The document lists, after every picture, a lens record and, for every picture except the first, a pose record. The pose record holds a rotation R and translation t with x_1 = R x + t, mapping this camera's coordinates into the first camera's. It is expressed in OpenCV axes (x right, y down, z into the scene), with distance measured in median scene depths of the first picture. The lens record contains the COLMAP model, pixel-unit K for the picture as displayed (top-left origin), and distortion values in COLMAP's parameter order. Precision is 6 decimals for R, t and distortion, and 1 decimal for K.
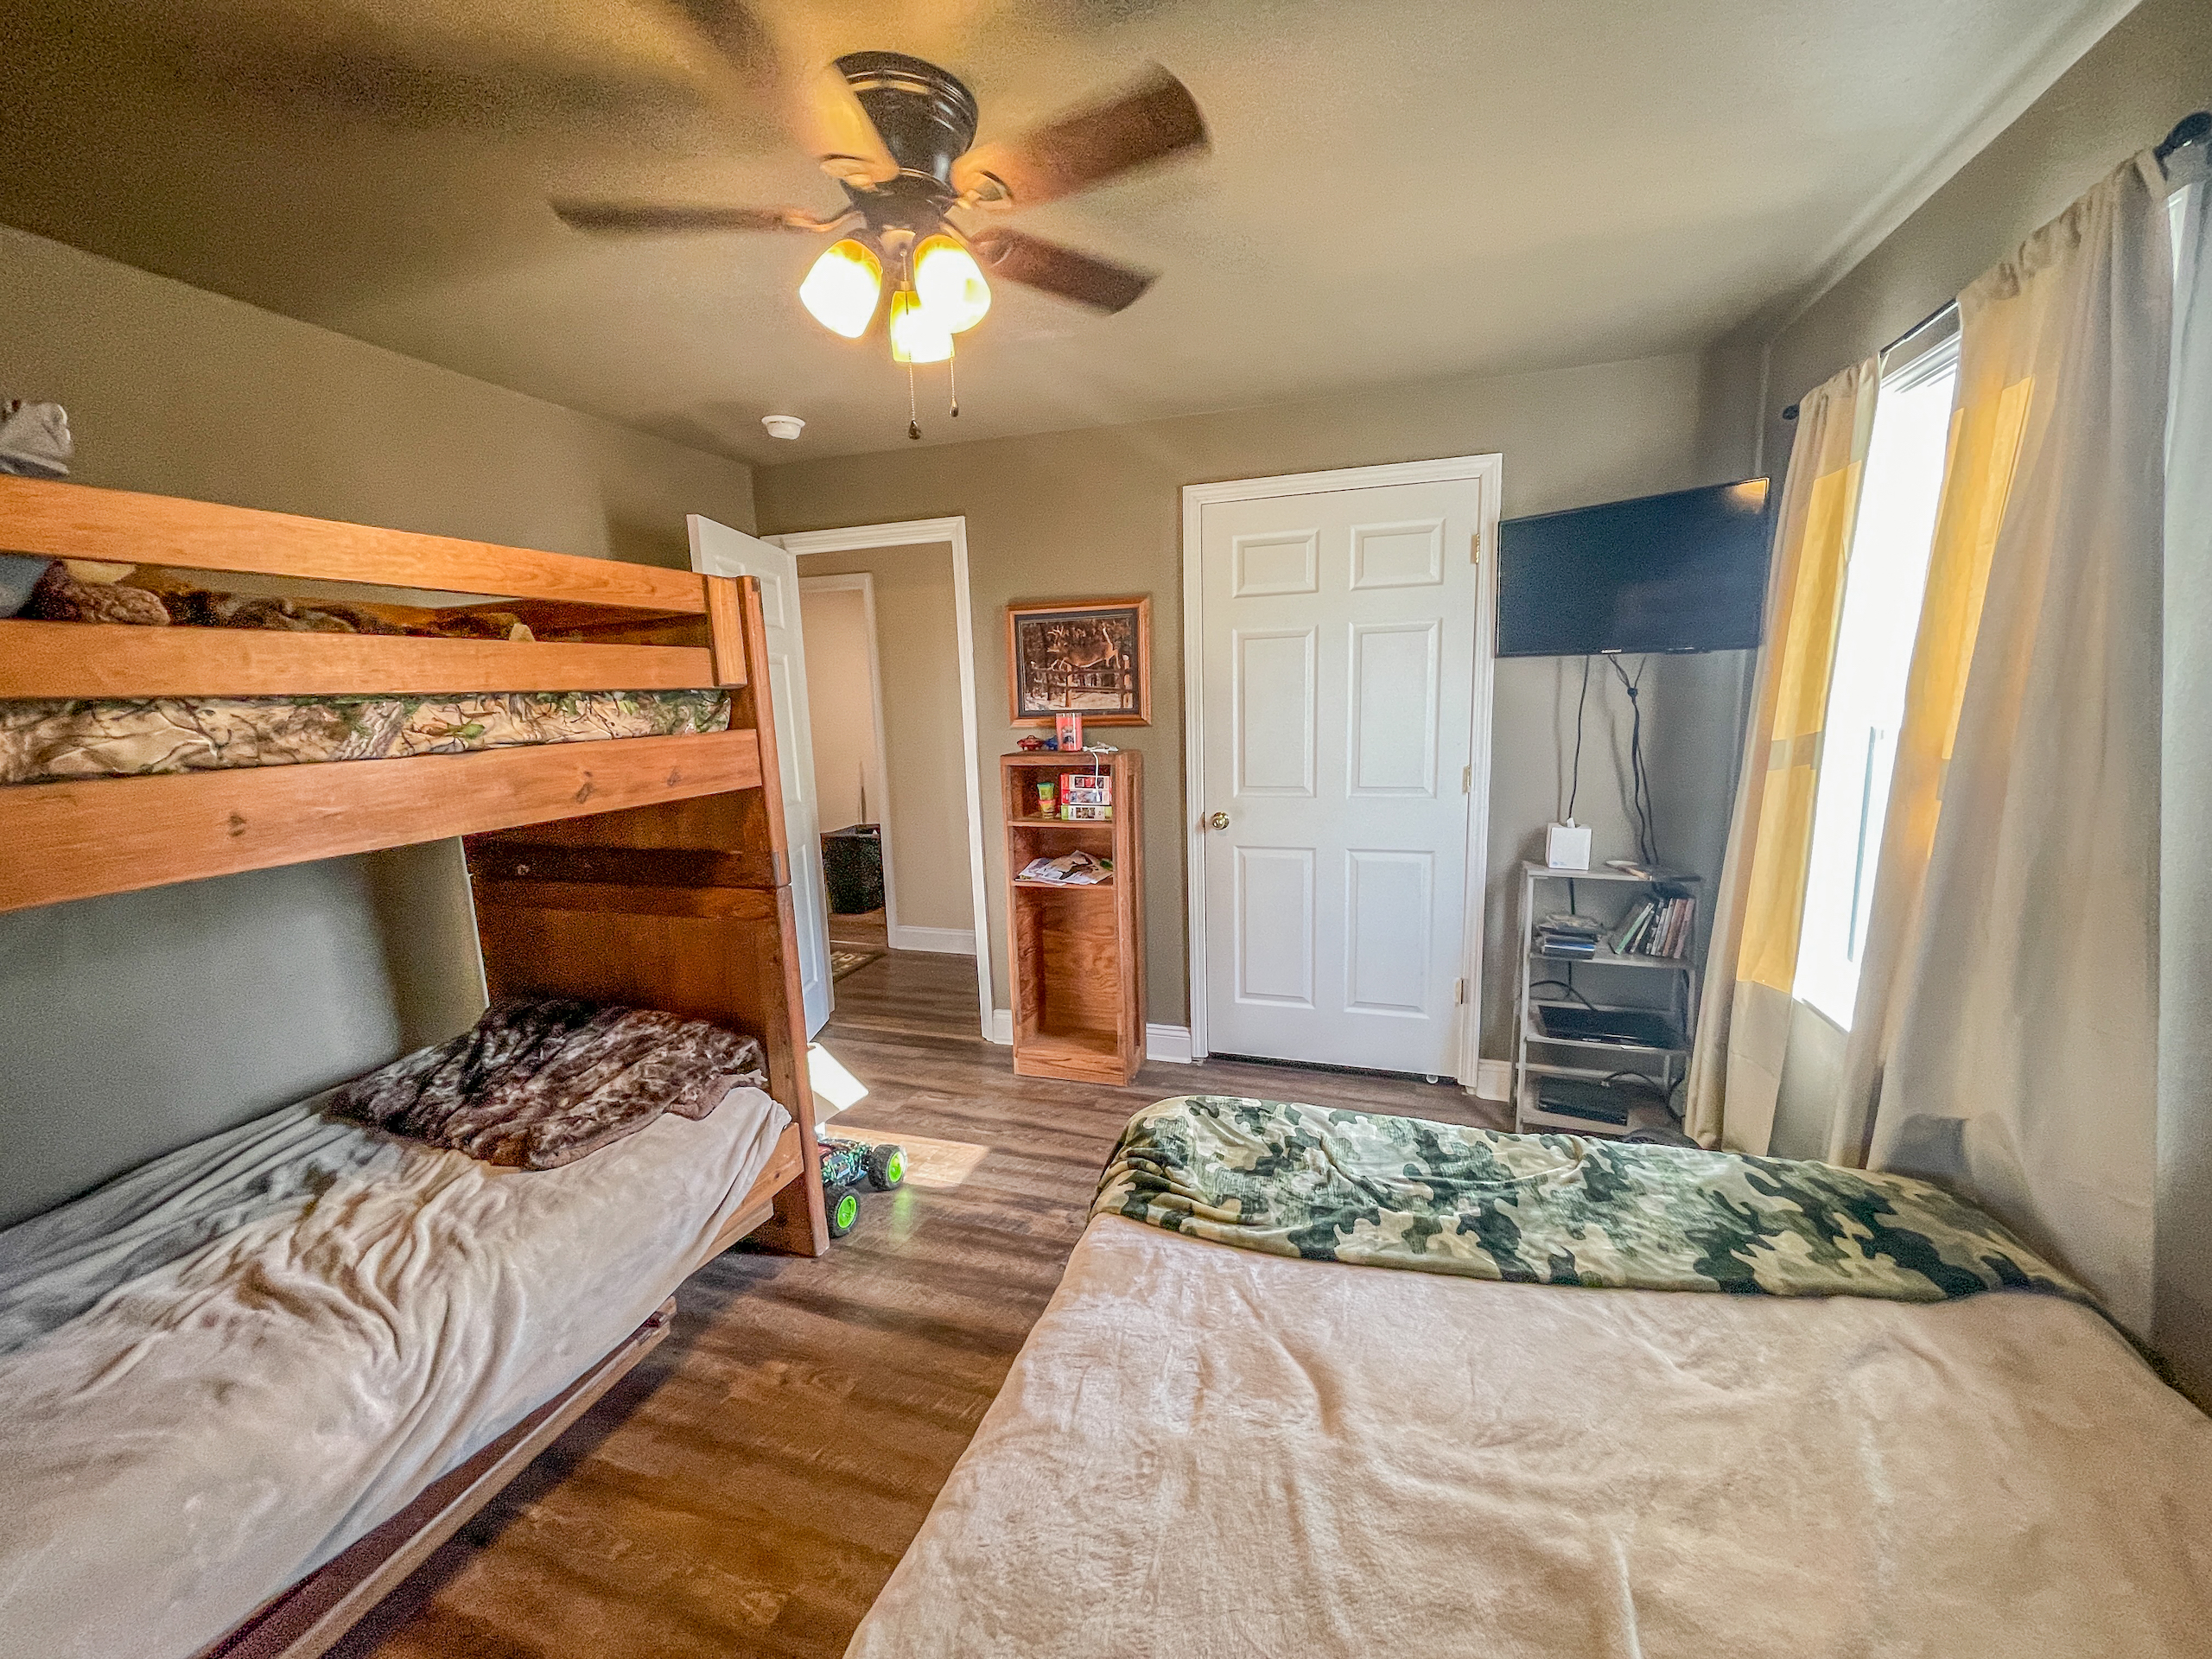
lens RADIAL K [[889.2, 0, 1106.0], [0, 889.2, 829.5], [0, 0, 1]] dist [0.002297, 0.000525]
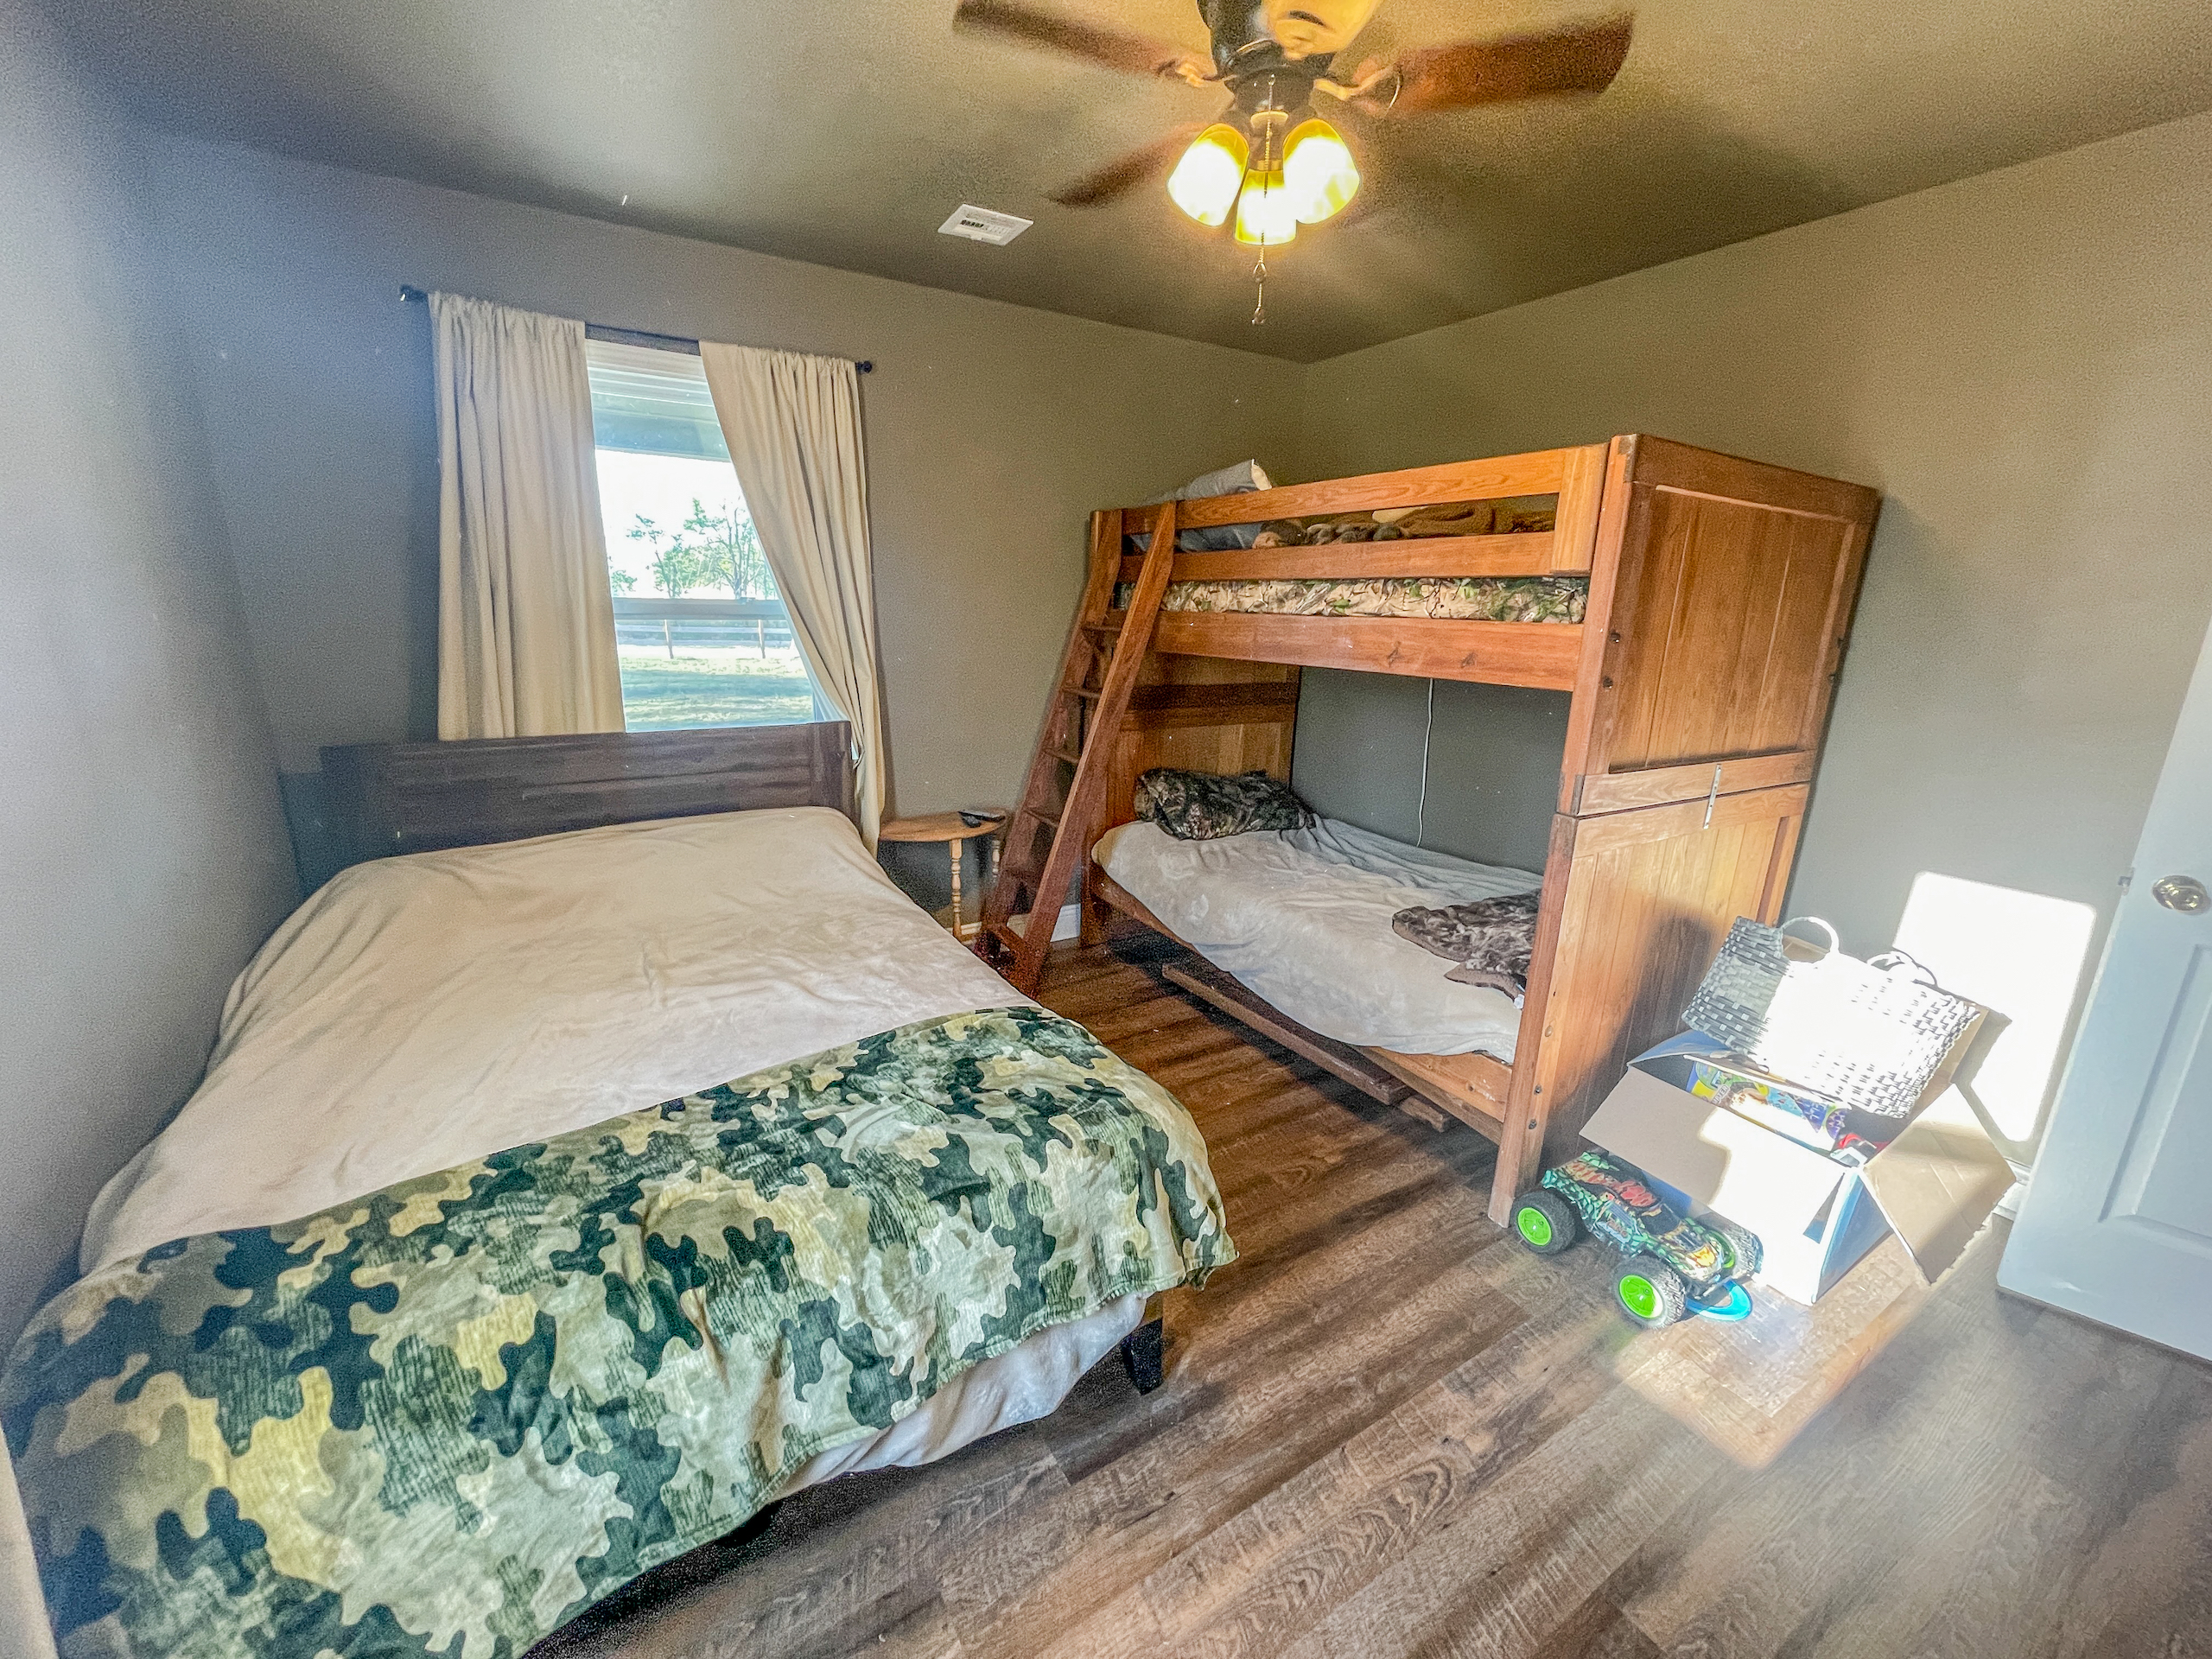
lens RADIAL K [[889.2, 0, 1106.0], [0, 889.2, 829.5], [0, 0, 1]] dist [0.002297, 0.000525]
pose [[-0.632972, 0.208442, -0.745585, 0.705766], [-0.128813, 0.921290, 0.366921, -0.228801], [0.763383, 0.328293, -0.556301, 1.459850]]
